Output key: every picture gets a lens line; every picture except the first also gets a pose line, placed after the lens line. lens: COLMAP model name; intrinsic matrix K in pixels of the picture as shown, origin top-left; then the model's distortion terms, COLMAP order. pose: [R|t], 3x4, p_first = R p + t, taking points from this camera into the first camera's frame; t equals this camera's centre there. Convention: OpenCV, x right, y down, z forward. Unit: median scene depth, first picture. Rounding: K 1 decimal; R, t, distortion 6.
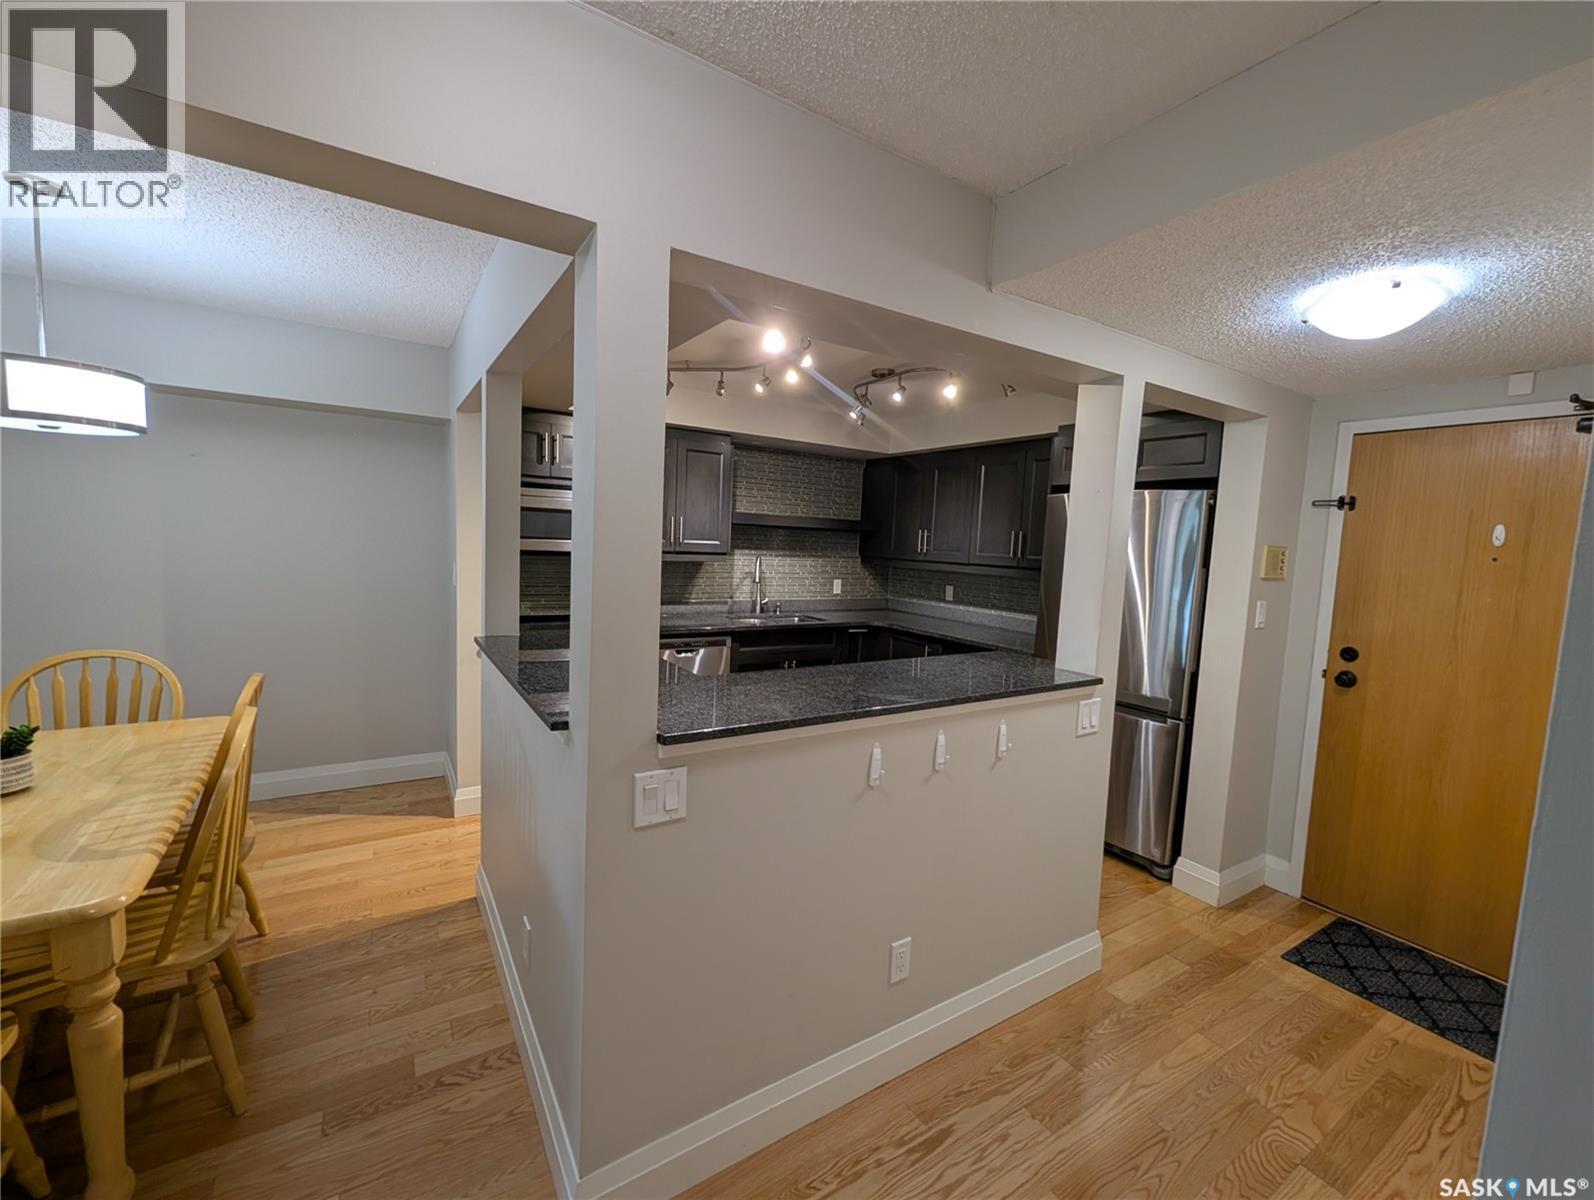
lens RADIAL K [[659.7, 0, 798.8], [0, 659.7, 598.1], [0, 0, 1]] dist [0.001196, -0.000578]
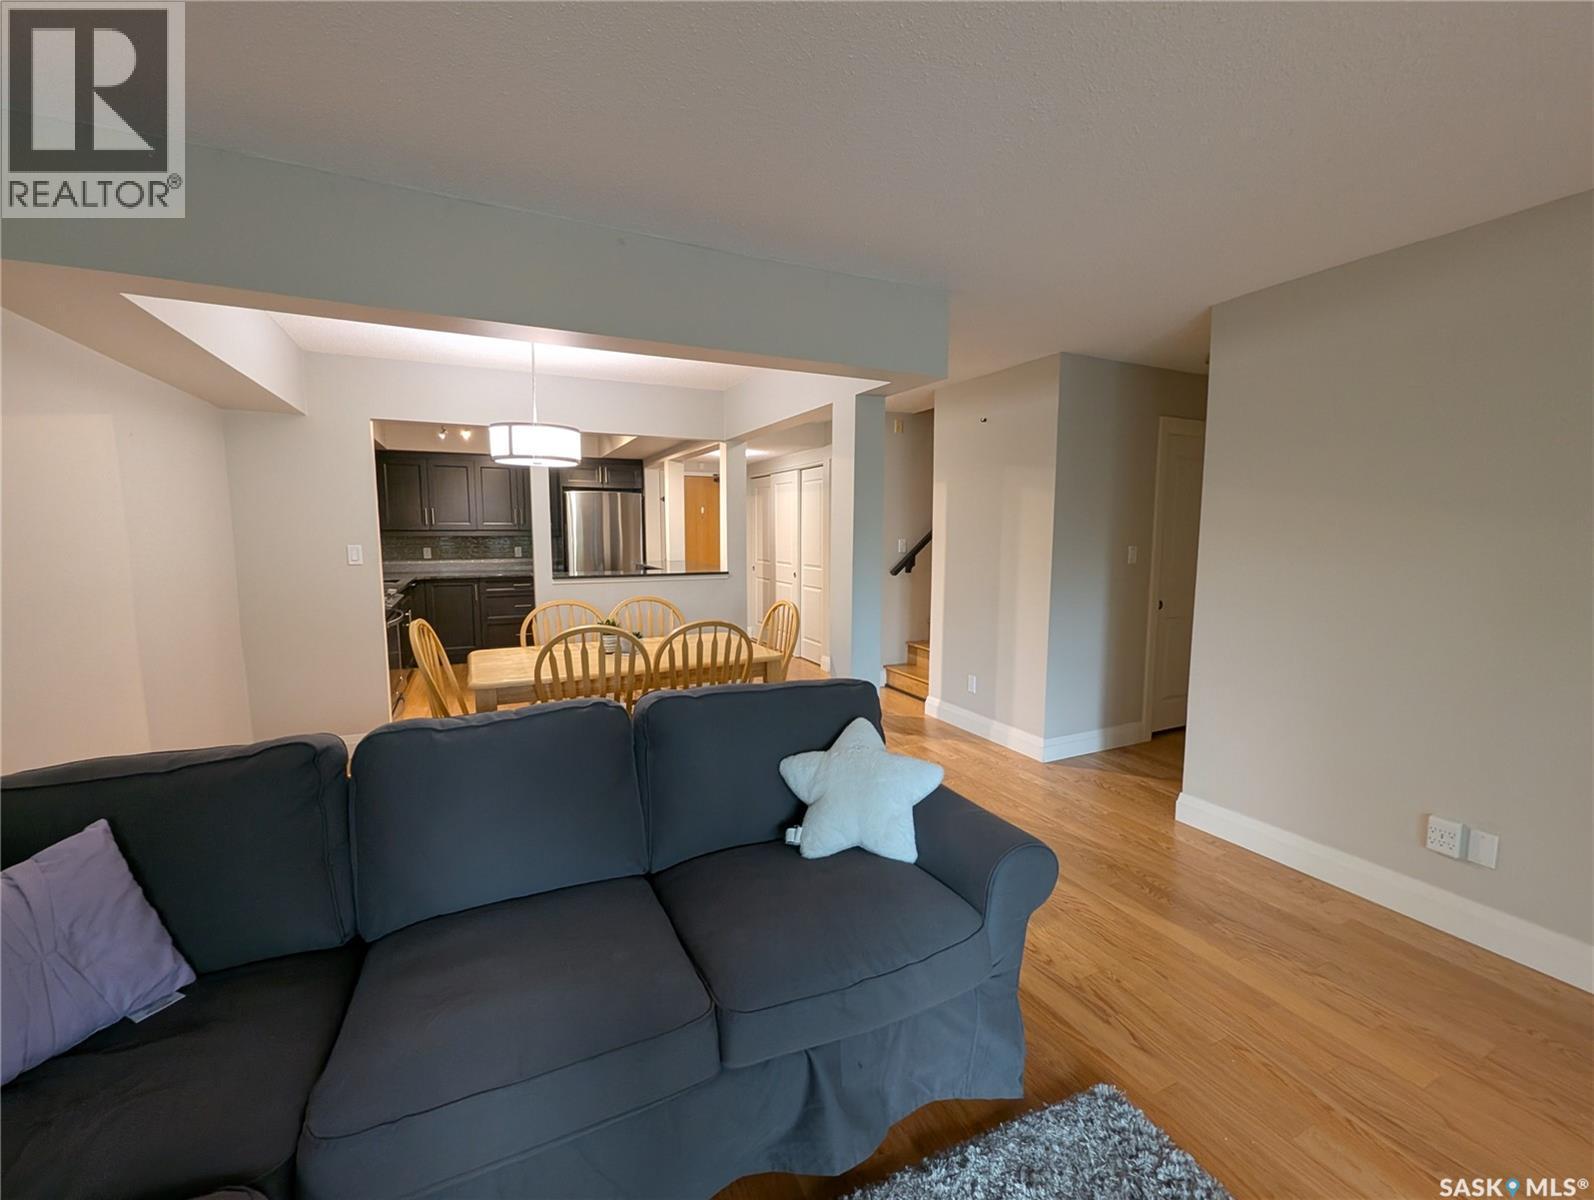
lens RADIAL K [[659.7, 0, 787.9], [0, 659.7, 601.4], [0, 0, 1]] dist [0.001196, -0.000578]
pose [[0.133387, -0.152199, 0.979308, -1.081232], [0.093293, 0.985678, 0.140482, -0.032537], [-0.986663, 0.072624, 0.145676, 0.058349]]
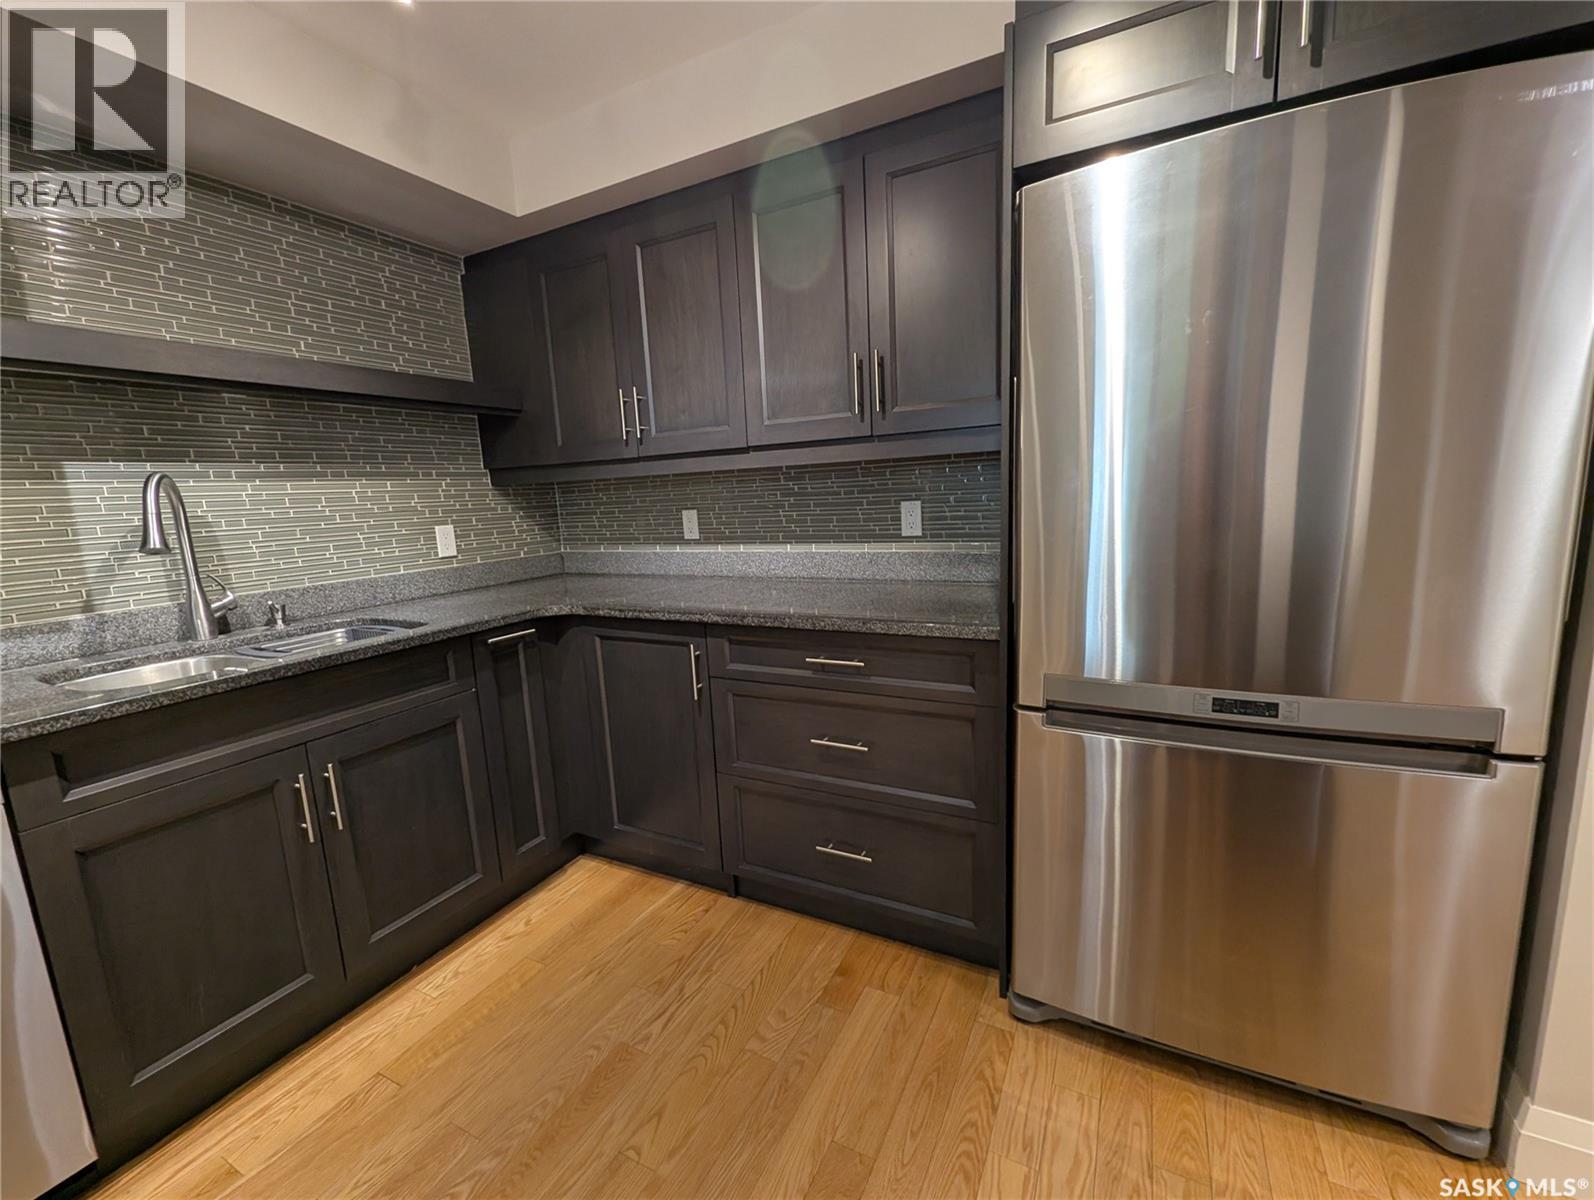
lens RADIAL K [[659.7, 0, 794.9], [0, 659.7, 600.3], [0, 0, 1]] dist [0.001196, -0.000578]
pose [[0.864393, -0.166550, 0.474431, 0.048231], [0.130989, 0.985557, 0.107325, 0.006183], [-0.485454, -0.030626, 0.873725, 0.531539]]
